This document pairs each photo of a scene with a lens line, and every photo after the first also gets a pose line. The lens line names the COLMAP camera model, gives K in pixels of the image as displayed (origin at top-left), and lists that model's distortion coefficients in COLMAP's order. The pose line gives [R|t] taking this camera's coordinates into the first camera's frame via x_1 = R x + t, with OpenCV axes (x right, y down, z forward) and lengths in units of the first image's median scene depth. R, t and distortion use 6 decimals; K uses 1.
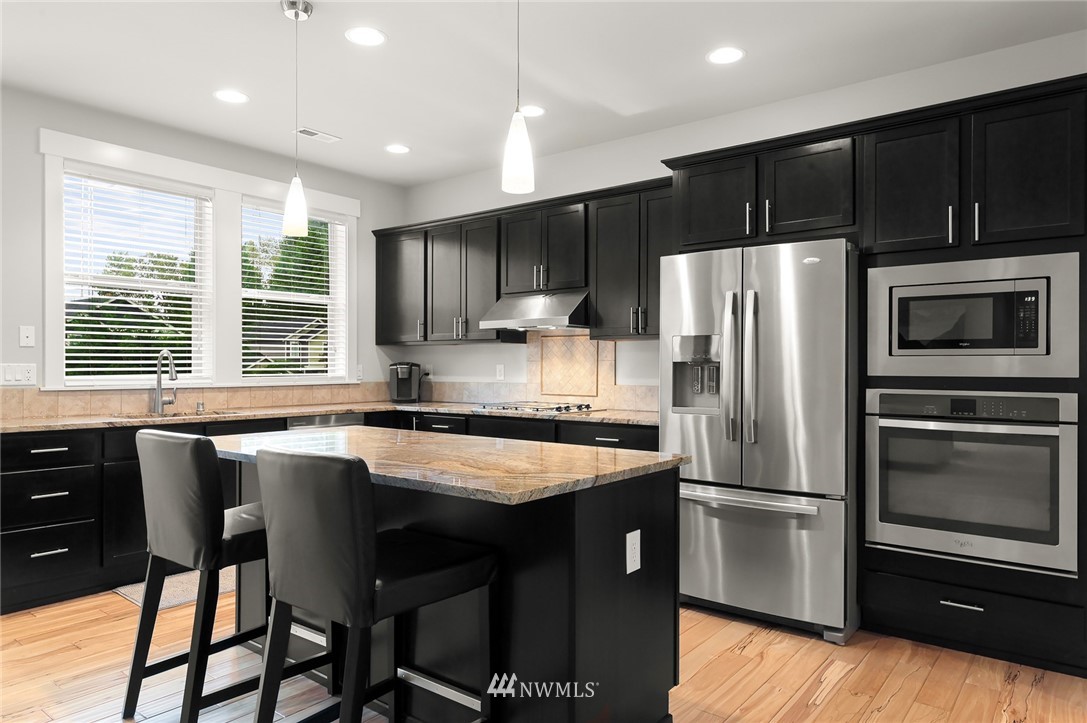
lens RADIAL K [[697.5, 0, 535.8], [0, 697.5, 365.9], [0, 0, 1]] dist [-0.010872, -0.004634]
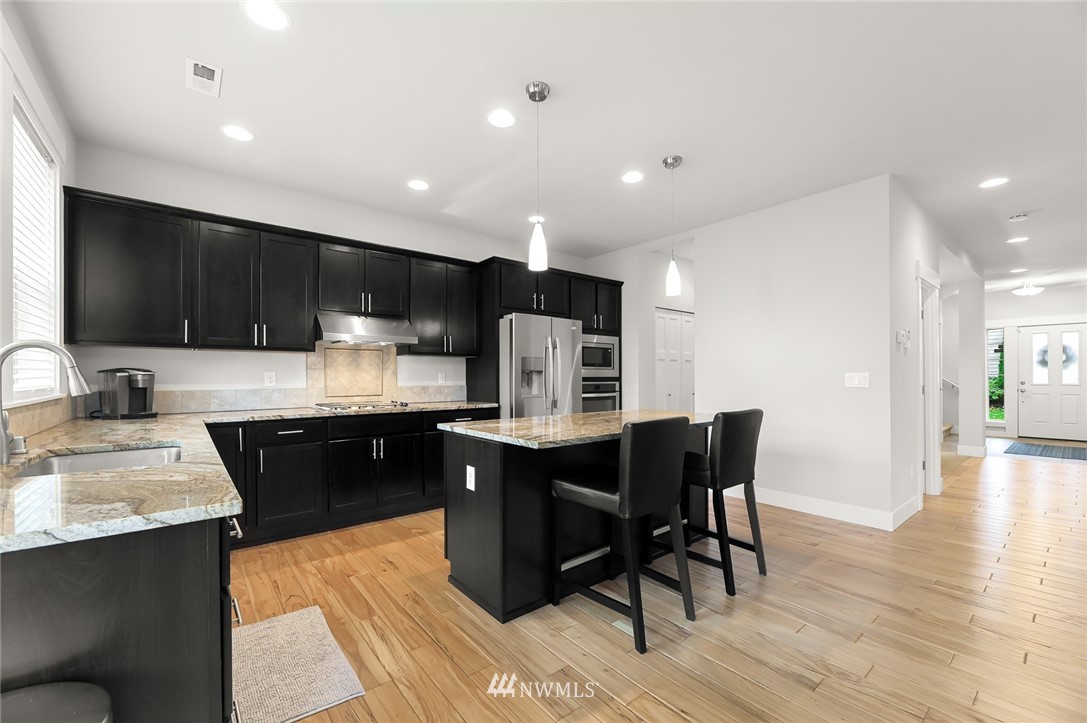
lens RADIAL K [[436.7, 0, 547.7], [0, 436.7, 372.4], [0, 0, 1]] dist [-0.004650, -0.000054]
pose [[0.212718, 0.007707, 0.977083, -0.665609], [0.004223, 0.999952, -0.008806, 0.007396], [-0.977104, 0.005999, 0.212676, 0.486592]]
